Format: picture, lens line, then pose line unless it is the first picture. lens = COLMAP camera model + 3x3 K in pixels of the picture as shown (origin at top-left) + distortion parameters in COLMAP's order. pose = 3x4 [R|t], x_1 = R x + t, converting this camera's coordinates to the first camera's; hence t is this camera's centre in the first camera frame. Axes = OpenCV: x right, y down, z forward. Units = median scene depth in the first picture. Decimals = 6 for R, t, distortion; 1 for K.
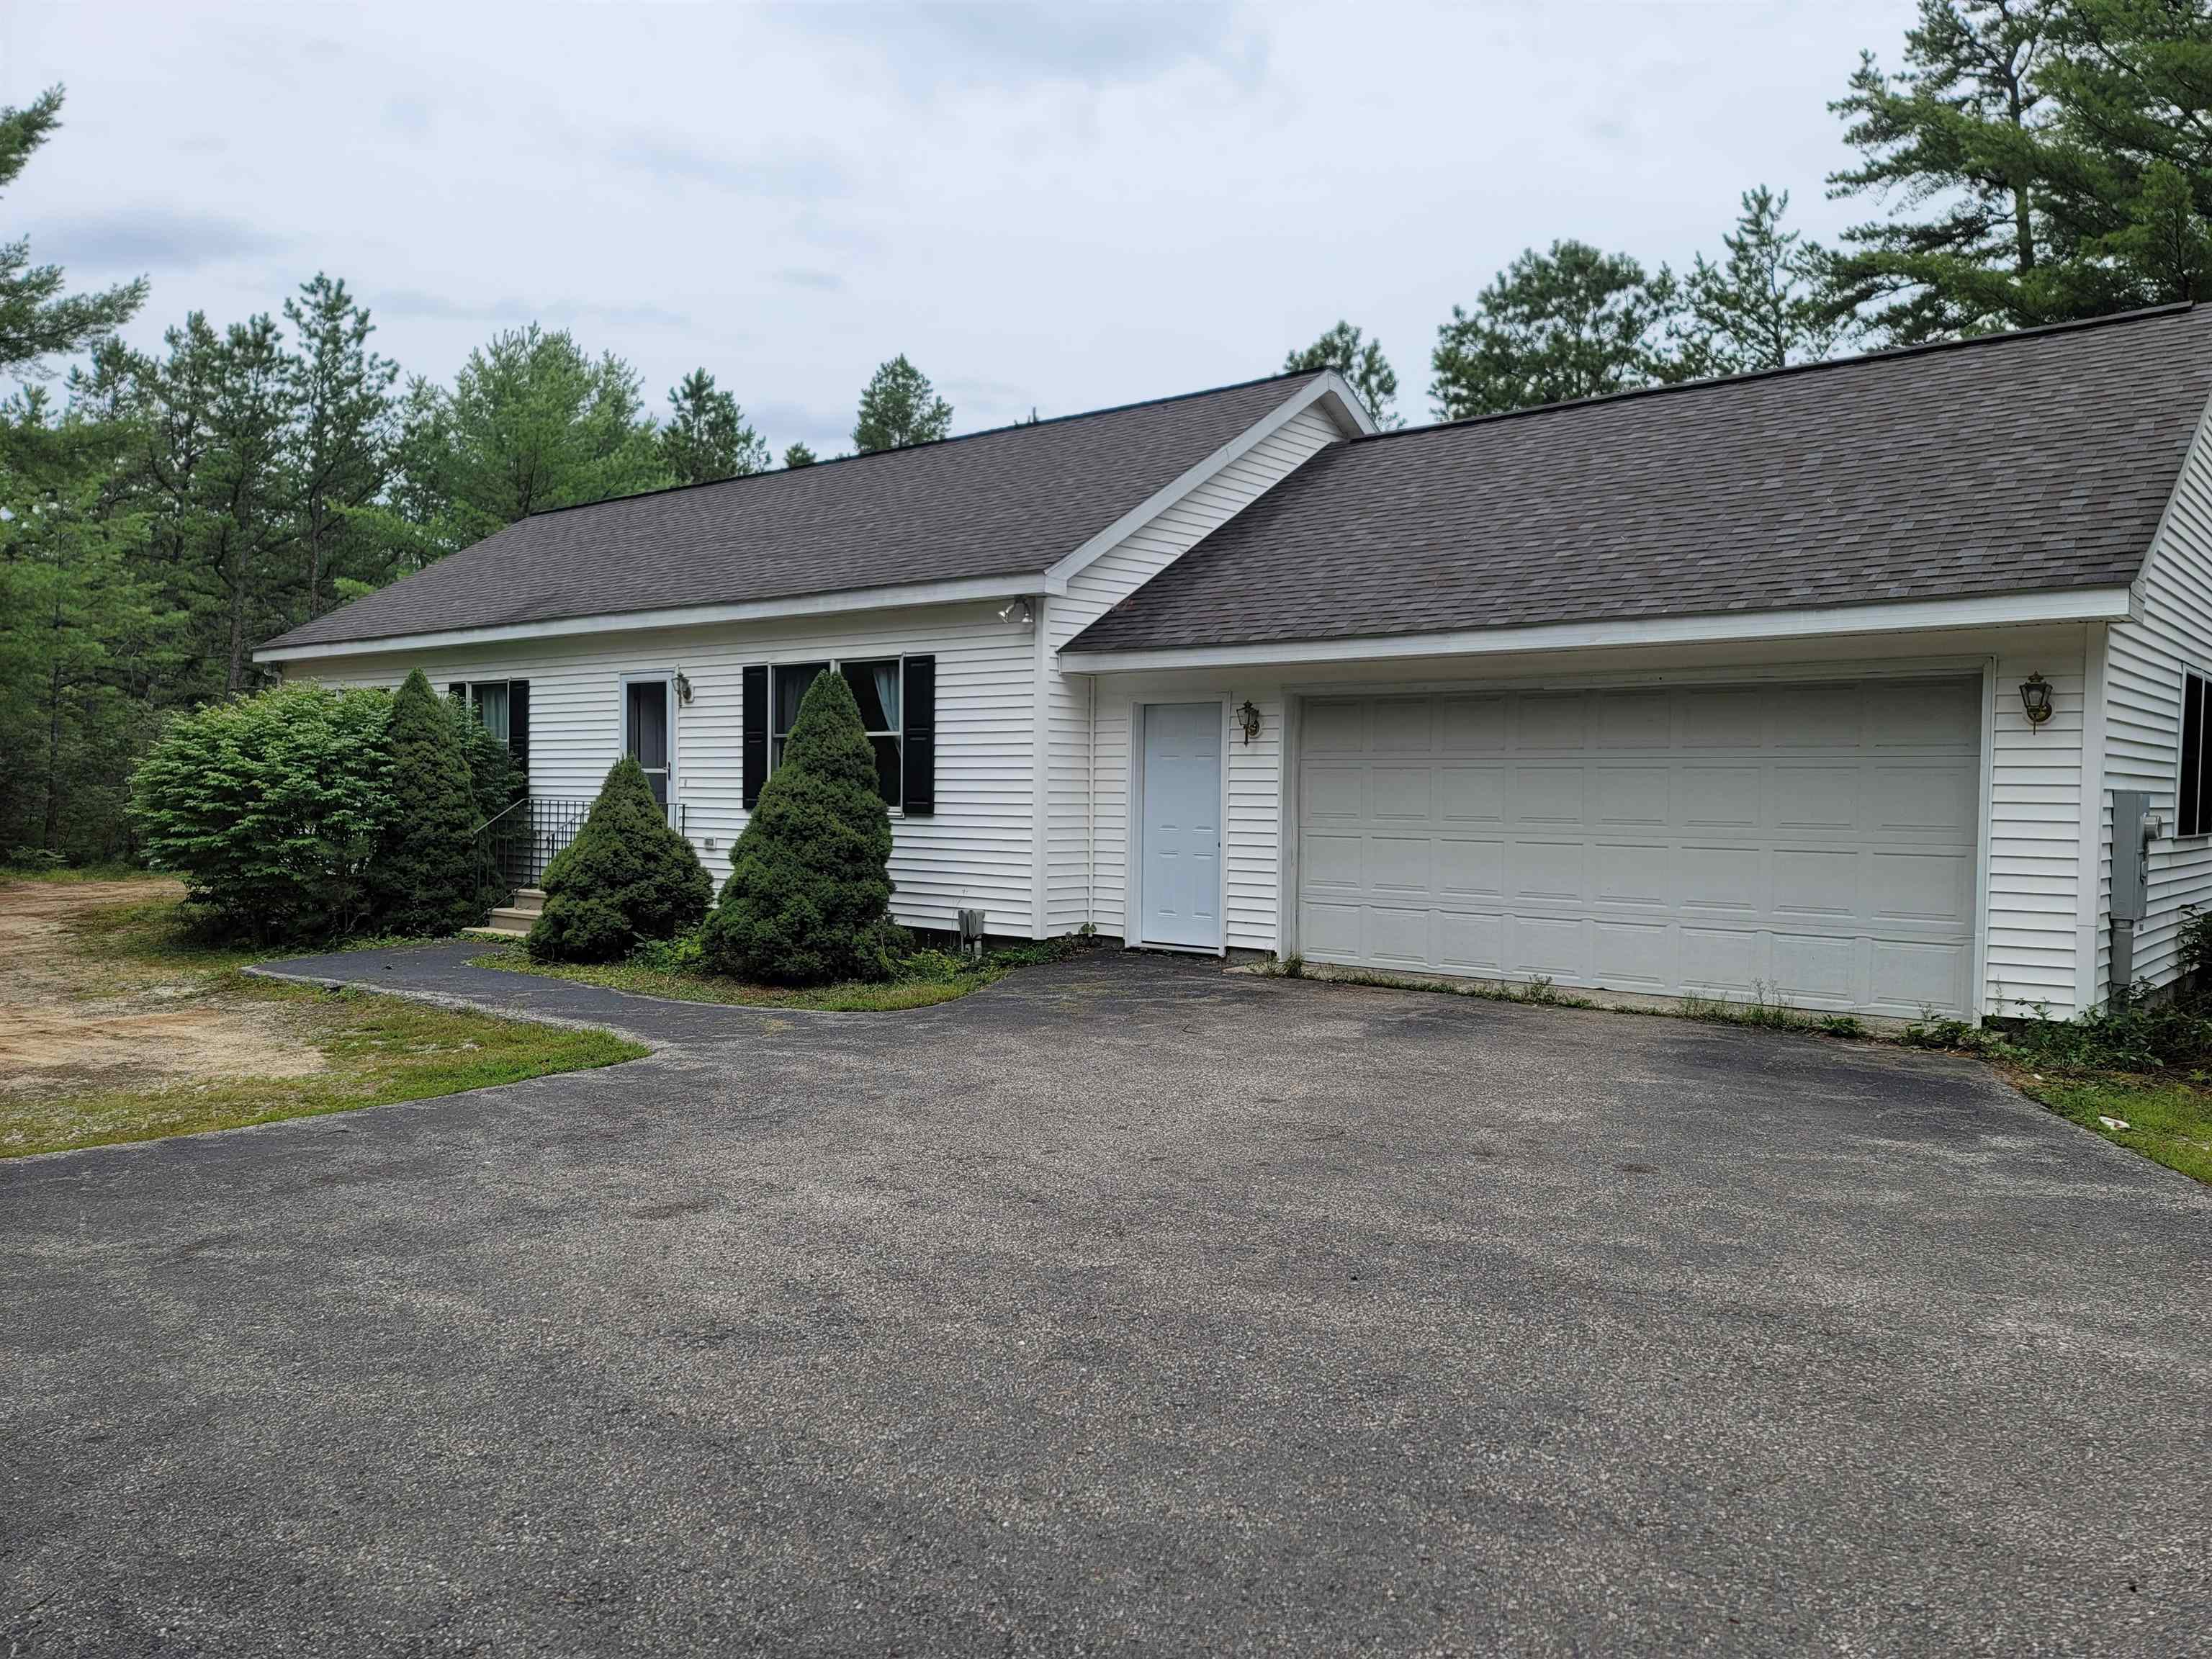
lens RADIAL K [[1595.1, 0, 1110.7], [0, 1595.1, 822.7], [0, 0, 1]] dist [0.029589, -0.000591]
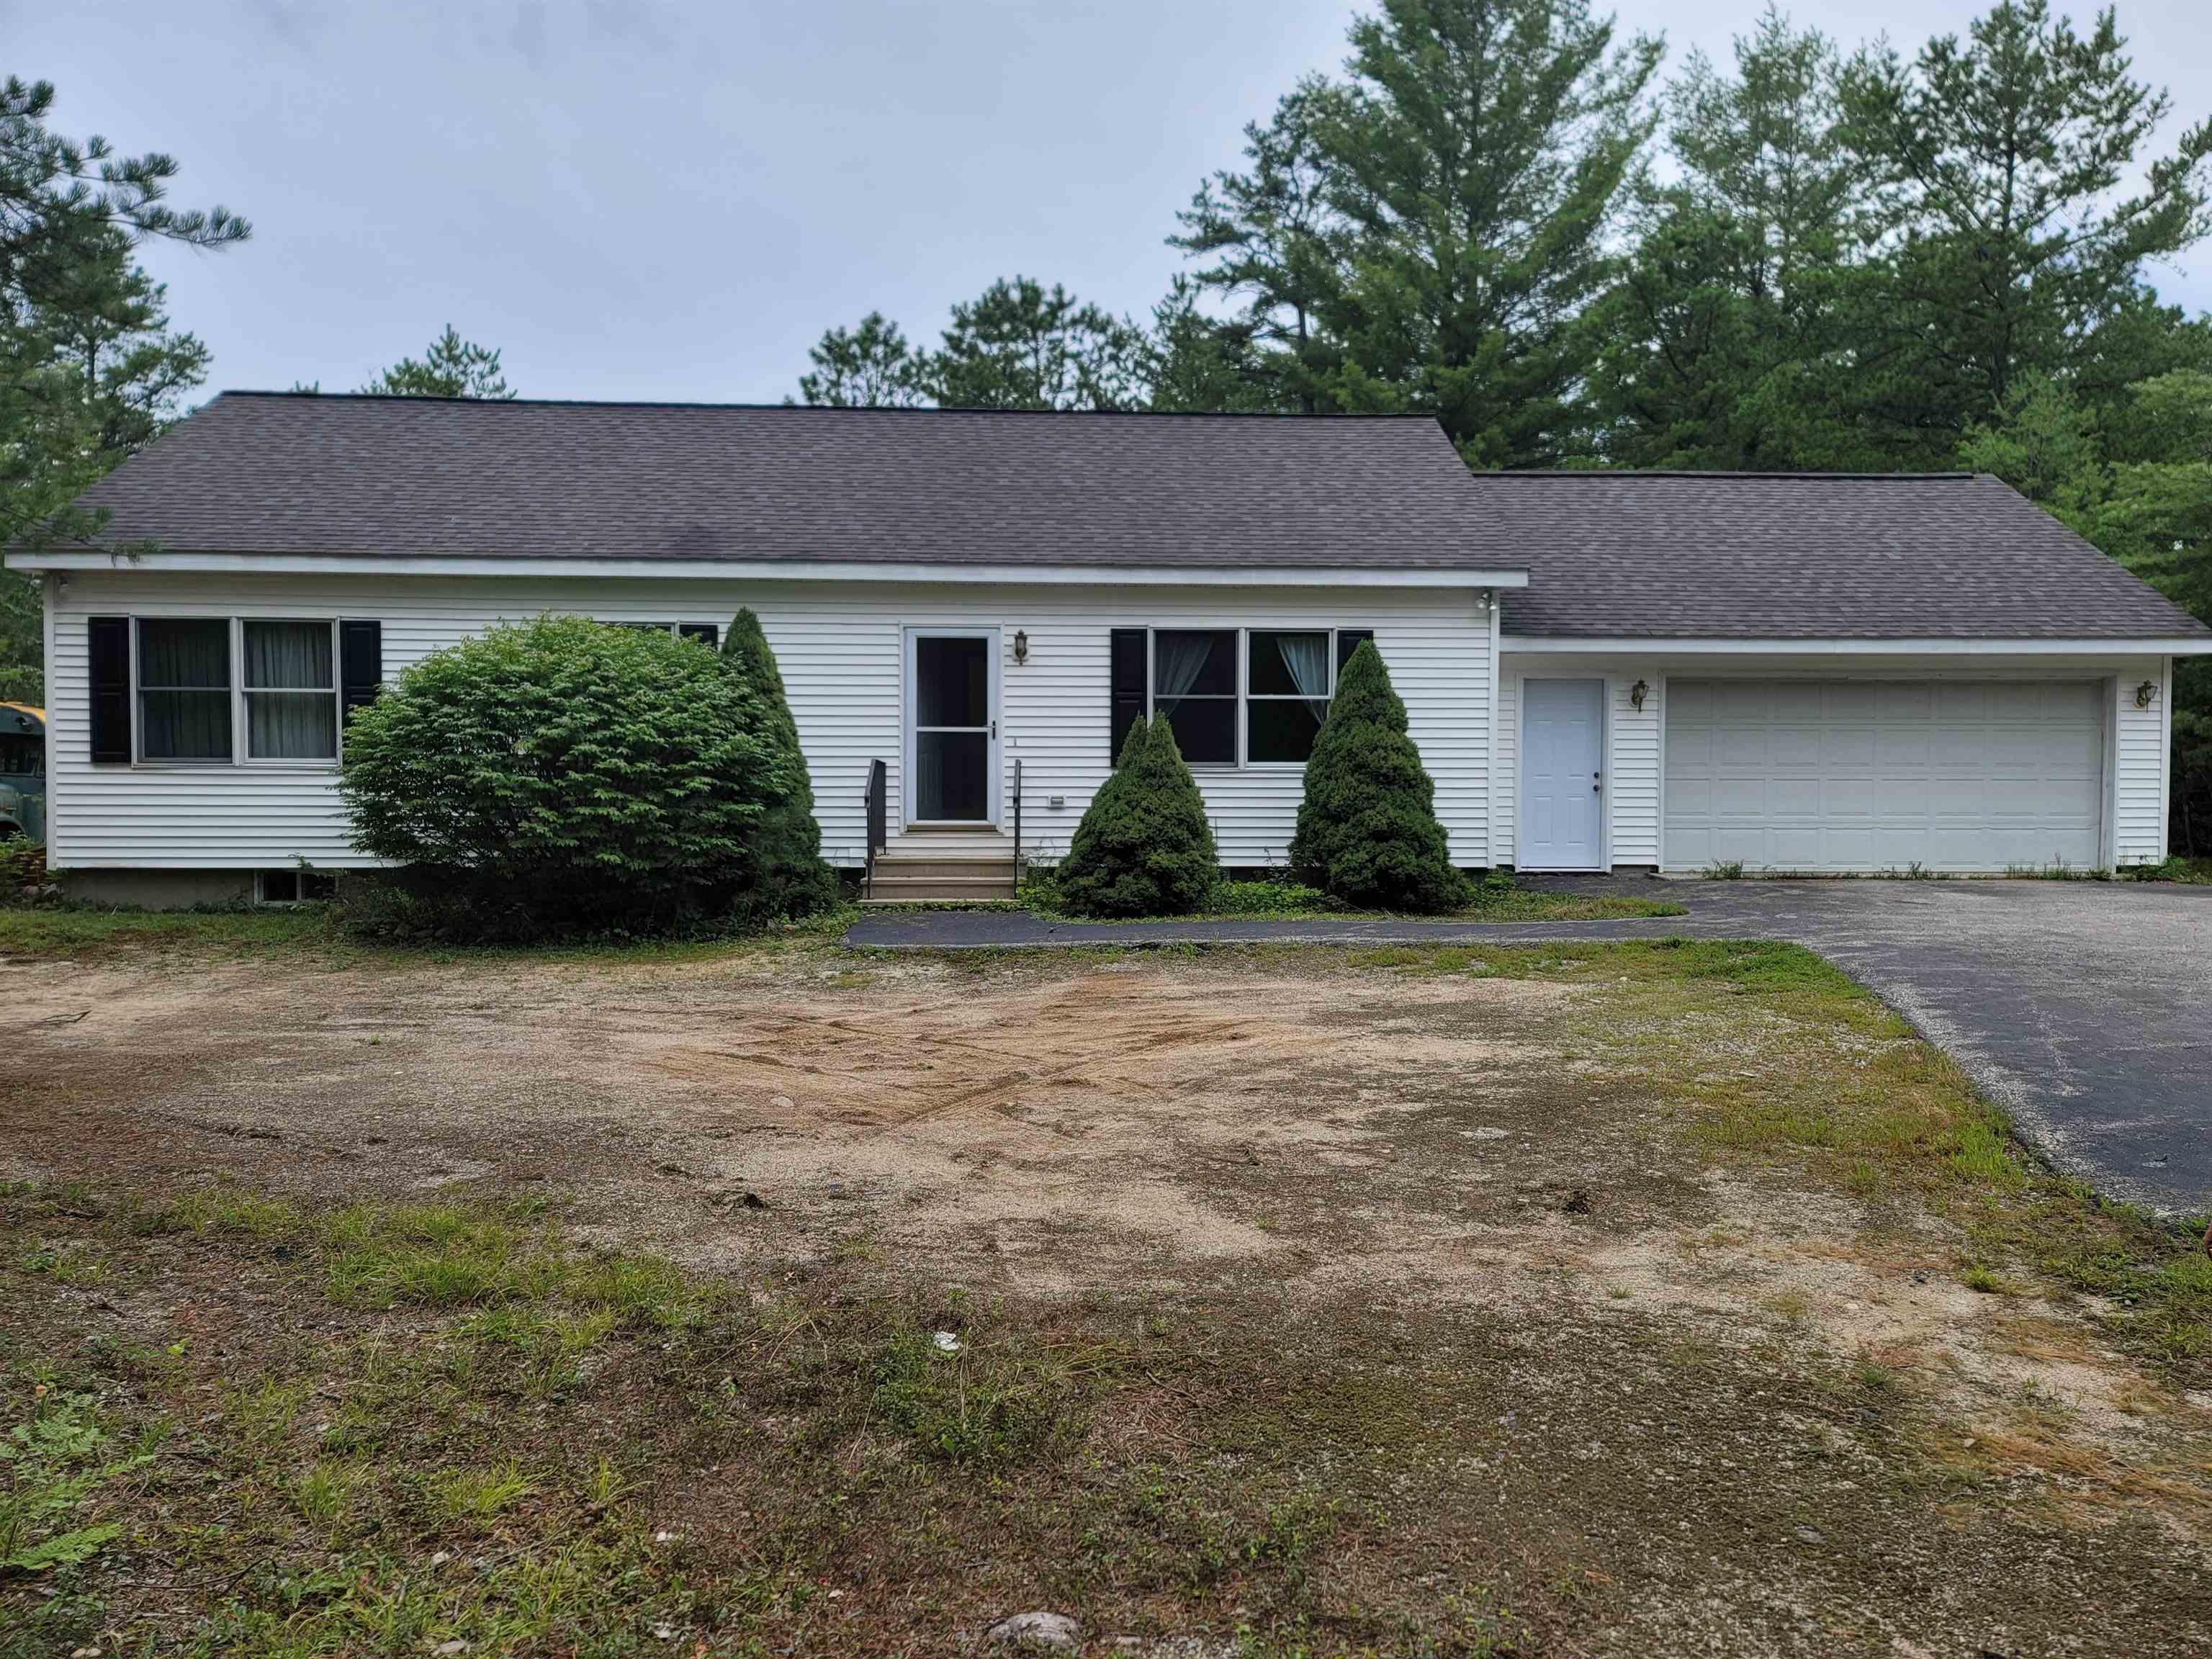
lens RADIAL K [[1595.1, 0, 1110.7], [0, 1595.1, 822.7], [0, 0, 1]] dist [0.029589, -0.000591]
pose [[0.744230, -0.026799, 0.667386, -0.979232], [0.020971, 0.999640, 0.016755, 0.010385], [-0.667594, 0.001526, 0.744524, 0.254207]]
